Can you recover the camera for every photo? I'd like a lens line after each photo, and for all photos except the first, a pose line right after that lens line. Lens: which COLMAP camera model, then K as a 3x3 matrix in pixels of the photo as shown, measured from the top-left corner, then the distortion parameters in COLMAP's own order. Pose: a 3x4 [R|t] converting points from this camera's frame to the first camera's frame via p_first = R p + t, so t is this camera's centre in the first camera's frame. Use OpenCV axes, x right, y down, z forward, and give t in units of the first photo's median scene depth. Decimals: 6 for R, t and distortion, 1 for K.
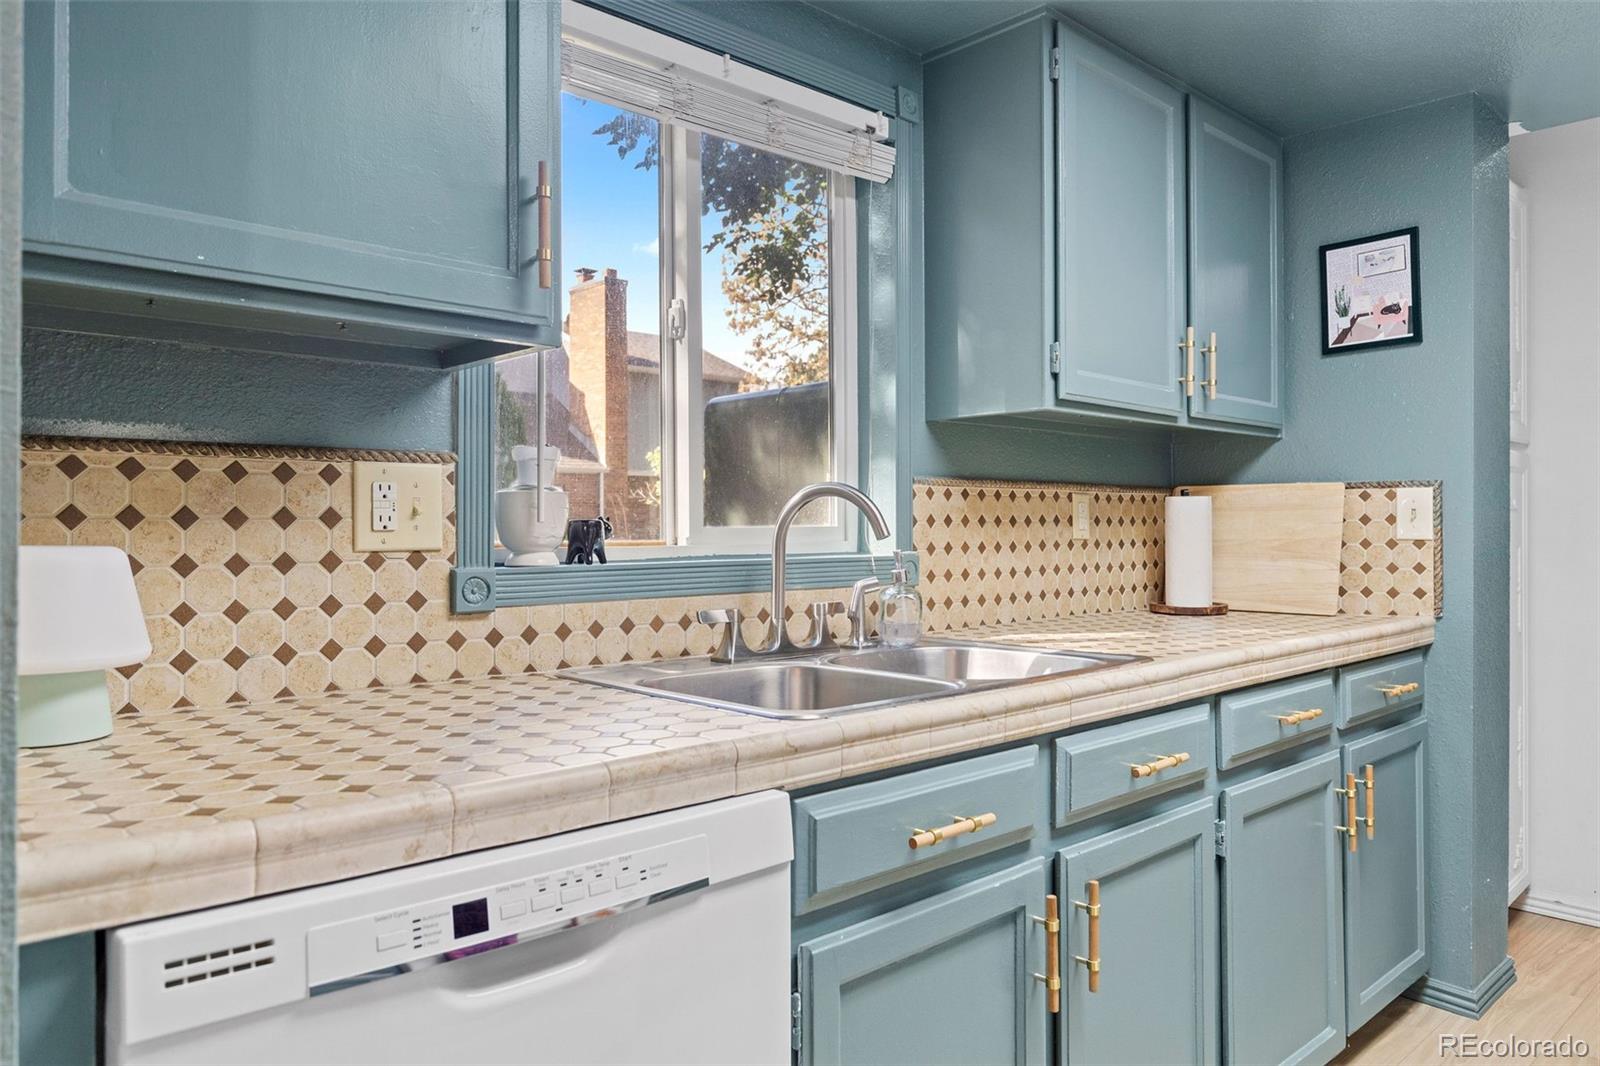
lens RADIAL K [[1085.6, 0, 799.2], [0, 1085.6, 517.3], [0, 0, 1]] dist [0.000059, -0.002616]
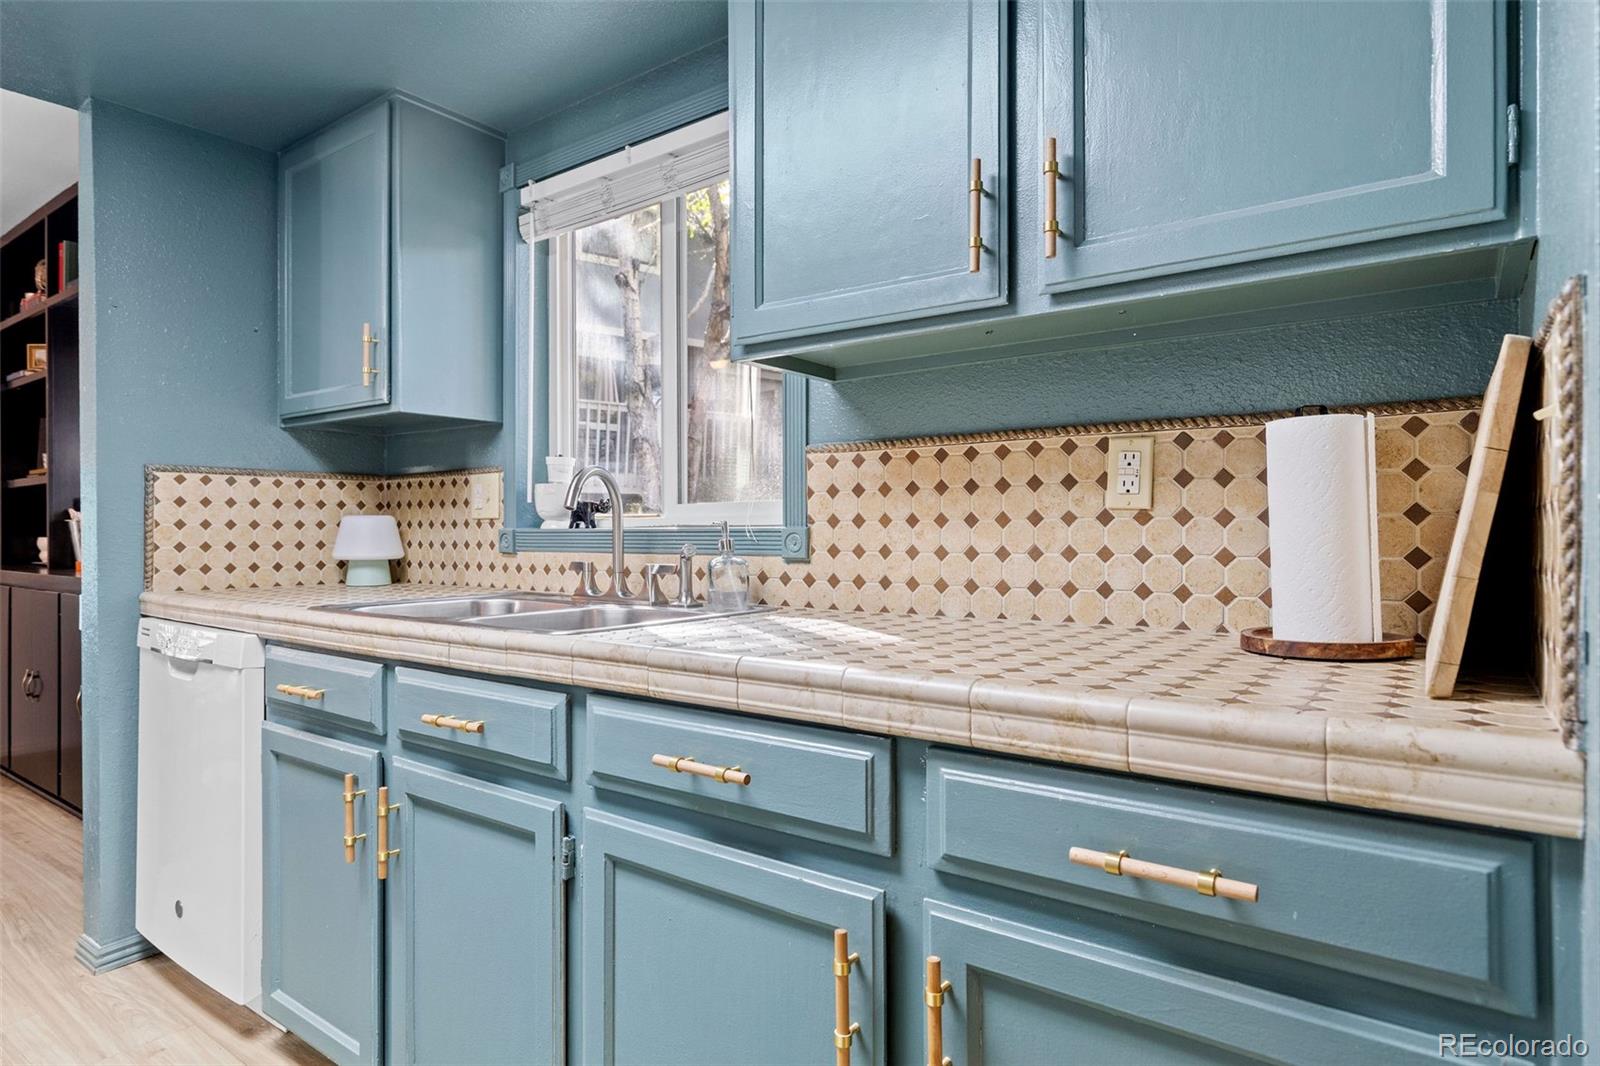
lens RADIAL K [[885.6, 0, 800.0], [0, 885.6, 533.0], [0, 0, 1]] dist [-0.005308, -0.000702]
pose [[0.189363, 0.004238, -0.981898, 0.870666], [0.009654, 0.999934, 0.006178, 0.034633], [0.981860, -0.010649, 0.189310, 0.838475]]
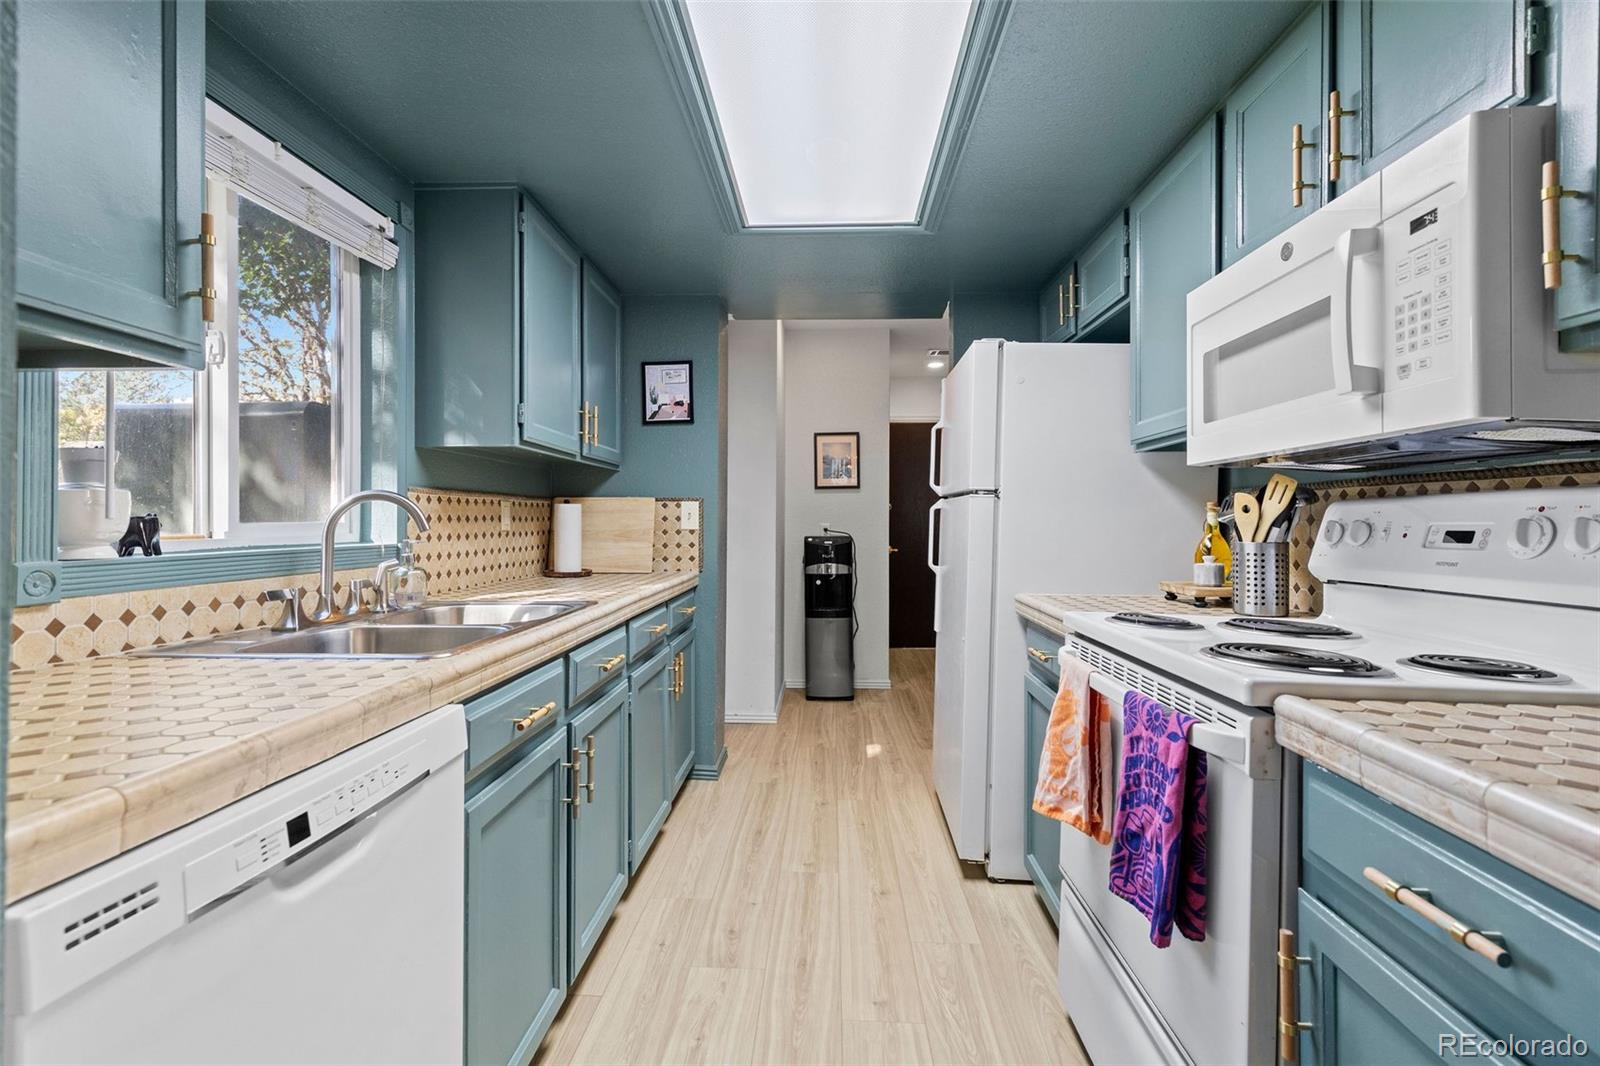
lens RADIAL K [[723.1, 0, 800.5], [0, 723.1, 516.3], [0, 0, 1]] dist [0.002246, -0.000062]
pose [[0.710751, 0.006681, 0.703412, -0.186906], [-0.007069, 0.999972, -0.002355, -0.000767], [-0.703408, -0.003298, 0.710778, -0.008808]]
